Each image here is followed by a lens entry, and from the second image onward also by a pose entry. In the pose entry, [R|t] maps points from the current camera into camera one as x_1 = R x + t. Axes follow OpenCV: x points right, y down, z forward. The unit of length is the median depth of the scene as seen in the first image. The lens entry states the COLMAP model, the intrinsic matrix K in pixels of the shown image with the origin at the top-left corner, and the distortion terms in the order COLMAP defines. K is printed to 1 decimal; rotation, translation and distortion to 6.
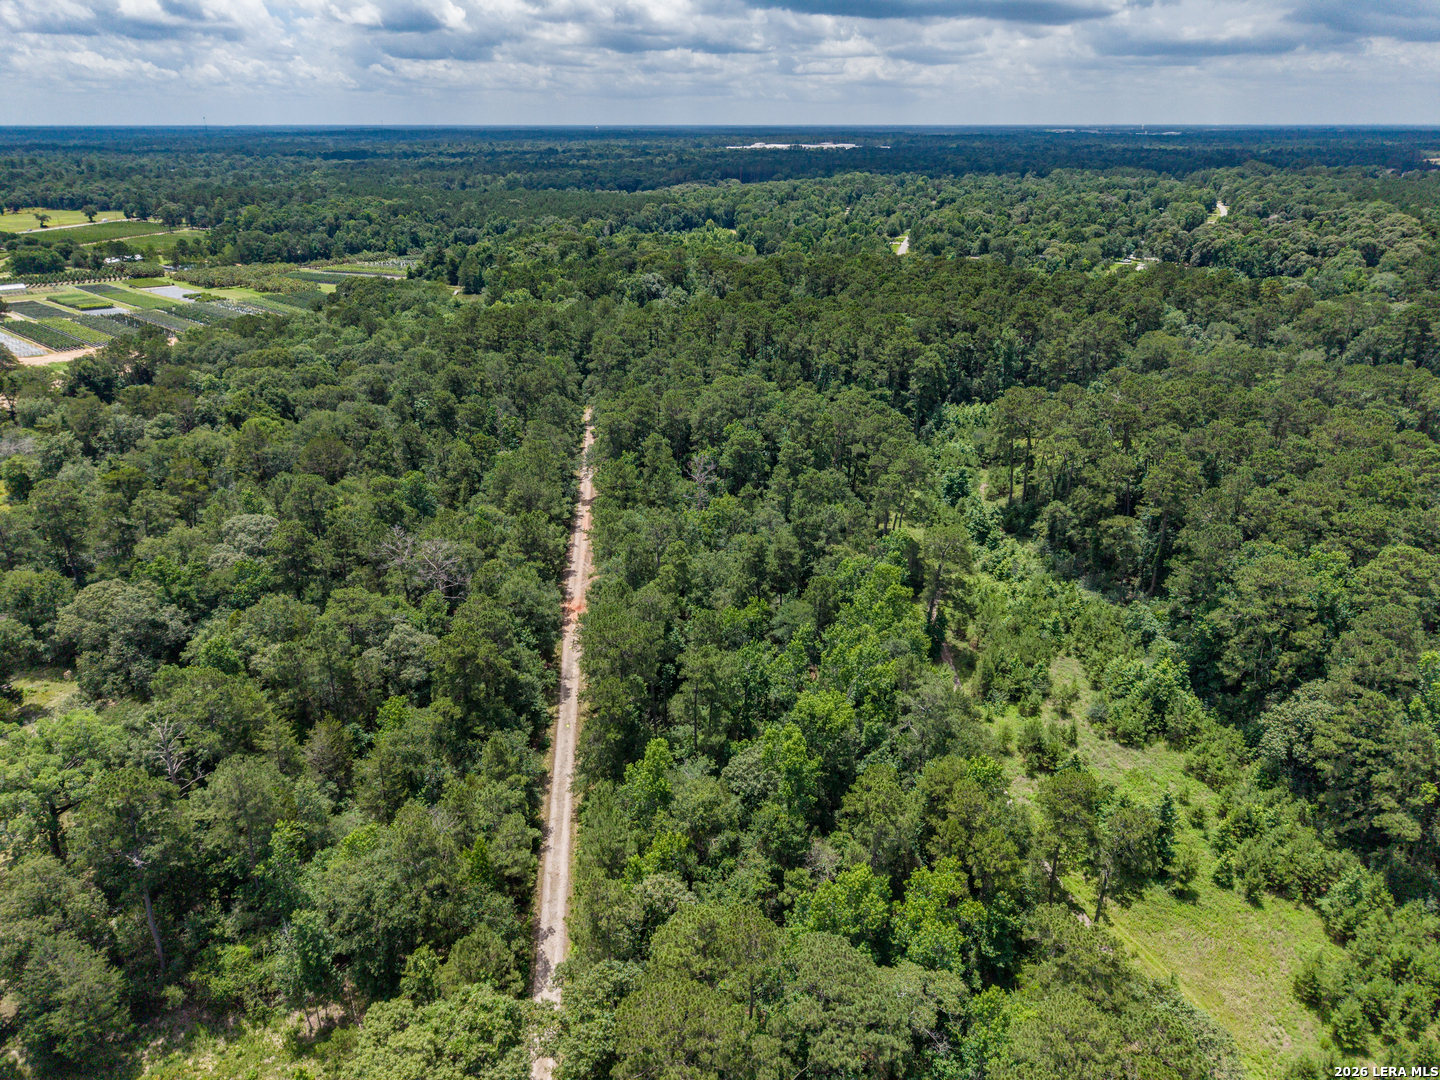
lens RADIAL K [[995.4, 0, 722.9], [0, 995.4, 536.2], [0, 0, 1]] dist [-0.002395, -0.001777]
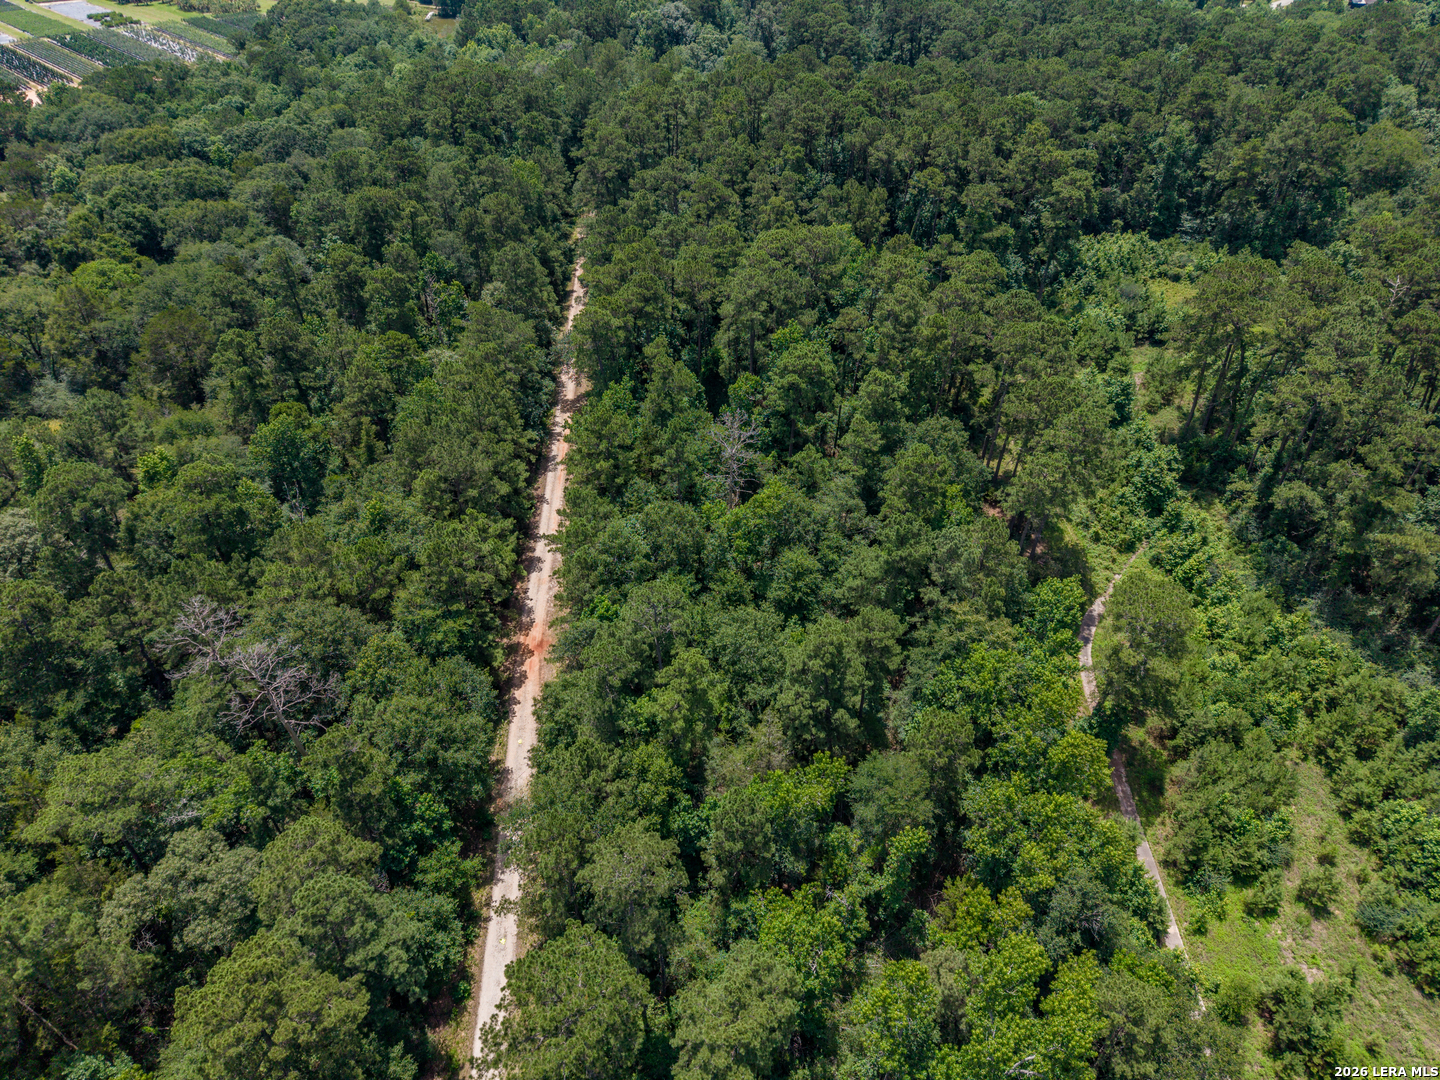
lens RADIAL K [[995.4, 0, 712.3], [0, 995.4, 544.7], [0, 0, 1]] dist [-0.002395, -0.001777]
pose [[0.998984, 0.034399, -0.029116, -0.010773], [-0.025417, 0.963546, 0.266333, -0.108833], [0.037216, -0.265322, 0.963441, 0.260614]]
